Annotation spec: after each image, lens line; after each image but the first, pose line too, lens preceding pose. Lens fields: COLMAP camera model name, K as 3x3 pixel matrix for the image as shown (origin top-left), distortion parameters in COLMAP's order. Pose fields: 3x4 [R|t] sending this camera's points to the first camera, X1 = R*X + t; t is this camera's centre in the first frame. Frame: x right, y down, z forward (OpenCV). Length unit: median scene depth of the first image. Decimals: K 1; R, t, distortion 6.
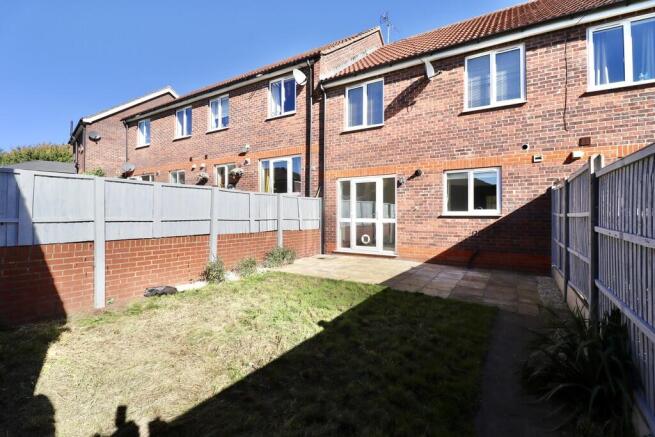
lens RADIAL K [[313.5, 0, 328.6], [0, 313.5, 215.9], [0, 0, 1]] dist [-0.004102, -0.000392]
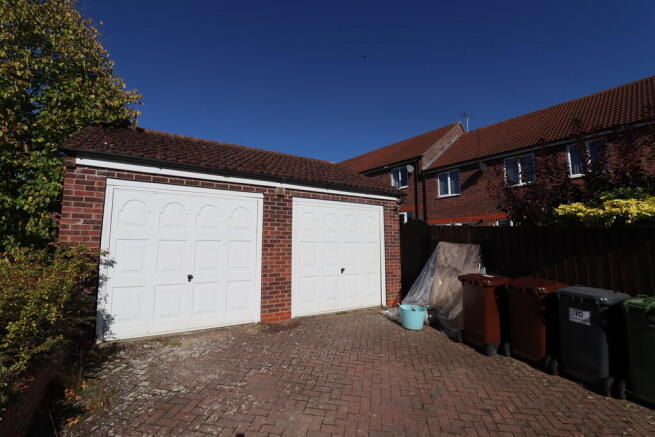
lens RADIAL K [[313.5, 0, 330.4], [0, 313.5, 216.9], [0, 0, 1]] dist [-0.004102, -0.000392]
pose [[0.952437, -0.043187, -0.301659, 0.001571], [0.011763, 0.994379, -0.105220, 0.017185], [0.304508, 0.096667, 0.947592, -0.830519]]
